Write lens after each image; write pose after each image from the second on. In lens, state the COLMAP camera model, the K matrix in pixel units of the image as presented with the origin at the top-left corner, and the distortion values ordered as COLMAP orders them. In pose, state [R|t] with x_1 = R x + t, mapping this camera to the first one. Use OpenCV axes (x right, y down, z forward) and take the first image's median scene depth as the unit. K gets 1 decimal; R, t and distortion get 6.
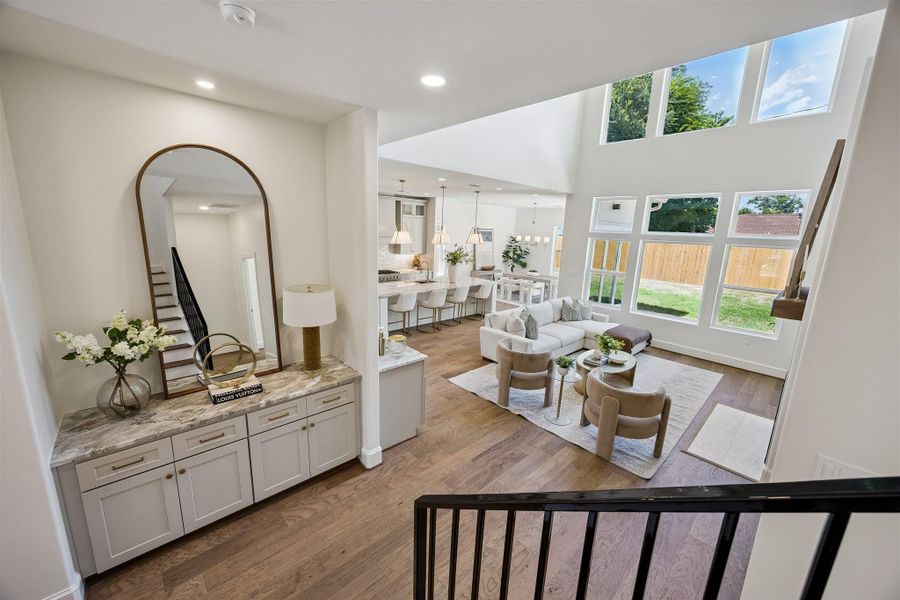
lens RADIAL K [[344.6, 0, 450.0], [0, 344.6, 300.0], [0, 0, 1]] dist [0.002351, 0.000029]
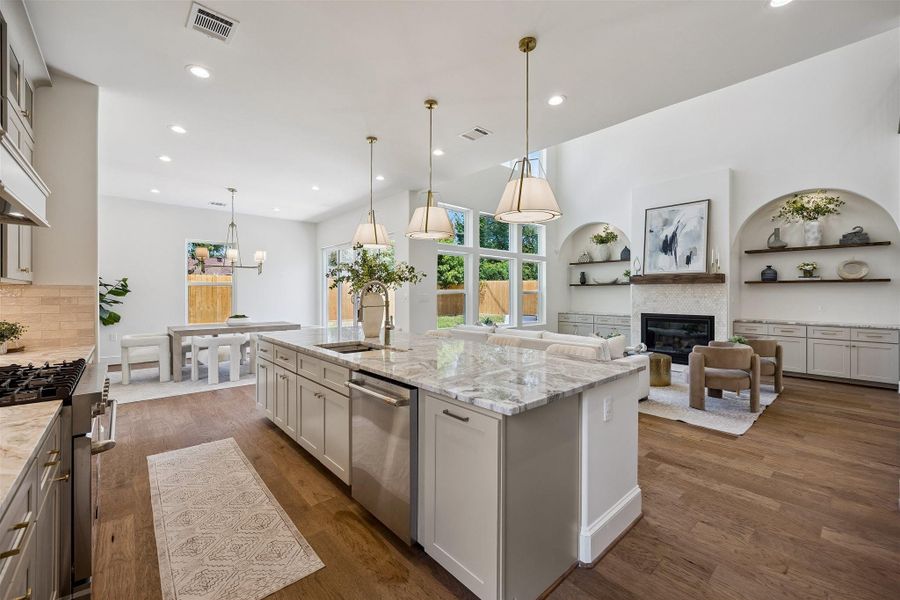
lens RADIAL K [[367.2, 0, 450.7], [0, 367.2, 295.7], [0, 0, 1]] dist [0.006039, -0.000209]
pose [[0.024261, -0.042067, 0.998820, -0.468791], [0.200774, 0.978963, 0.036354, -0.105596], [-0.979337, 0.199655, 0.032197, 0.989859]]
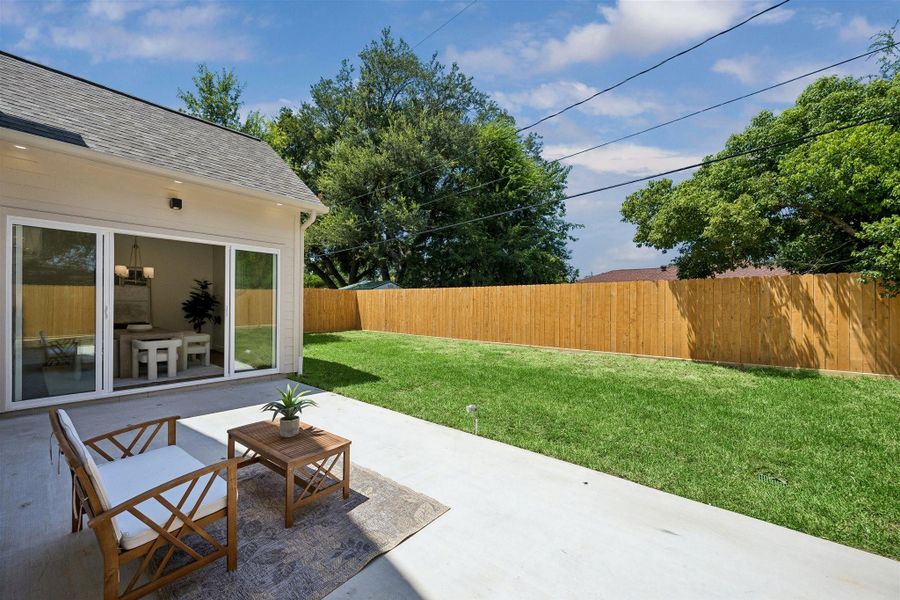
lens RADIAL K [[357.5, 0, 450.0], [0, 357.5, 300.0], [0, 0, 1]] dist [0.007906, 0.000111]
pose [[0.991933, -0.027667, 0.123706, 1.083695], [0.053921, 0.975292, -0.214240, 0.068763], [-0.114722, 0.219182, 0.968916, 0.446025]]
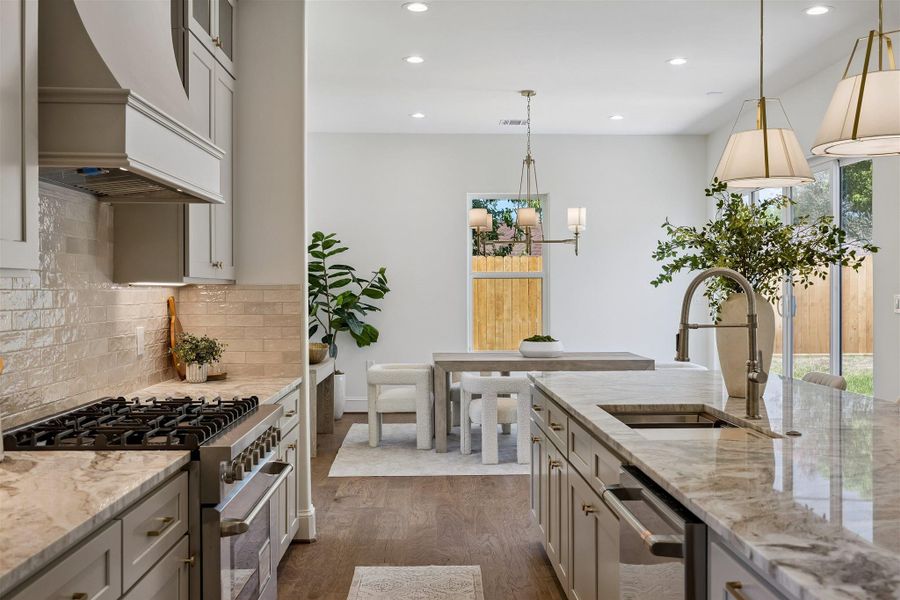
lens RADIAL K [[855.0, 0, 458.9], [0, 855.0, 297.6], [0, 0, 1]] dist [-0.009914, -0.000229]
pose [[0.652708, -0.044557, 0.756298, -0.455461], [0.179097, 0.979049, -0.096885, -0.093093], [-0.736136, 0.198689, 0.647013, 0.914741]]
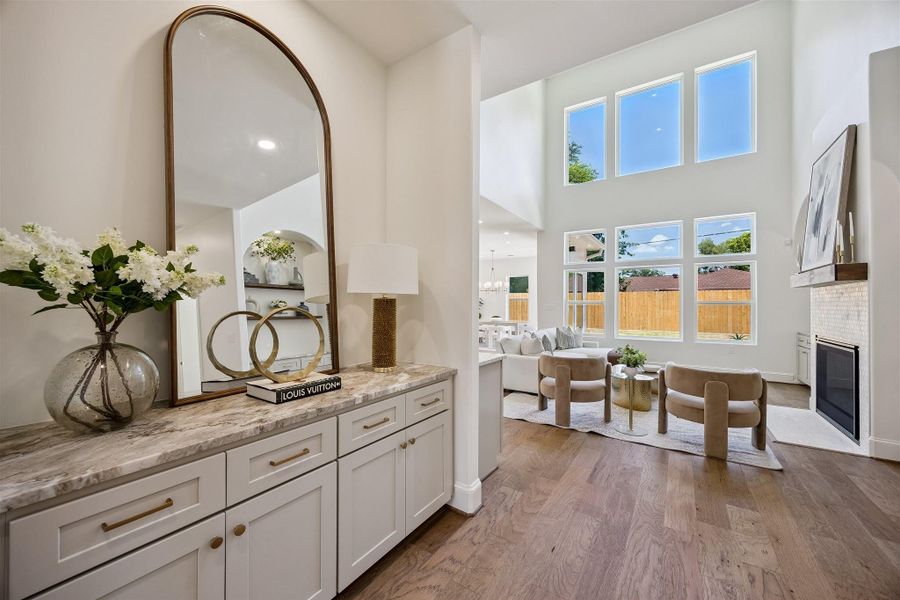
lens RADIAL K [[344.4, 0, 452.3], [0, 344.4, 303.4], [0, 0, 1]] dist [-0.001385, -0.000139]
pose [[0.970015, -0.030983, 0.241061, -0.177132], [0.079158, 0.978036, -0.192822, 0.090466], [-0.229792, 0.206123, 0.951162, 0.121060]]
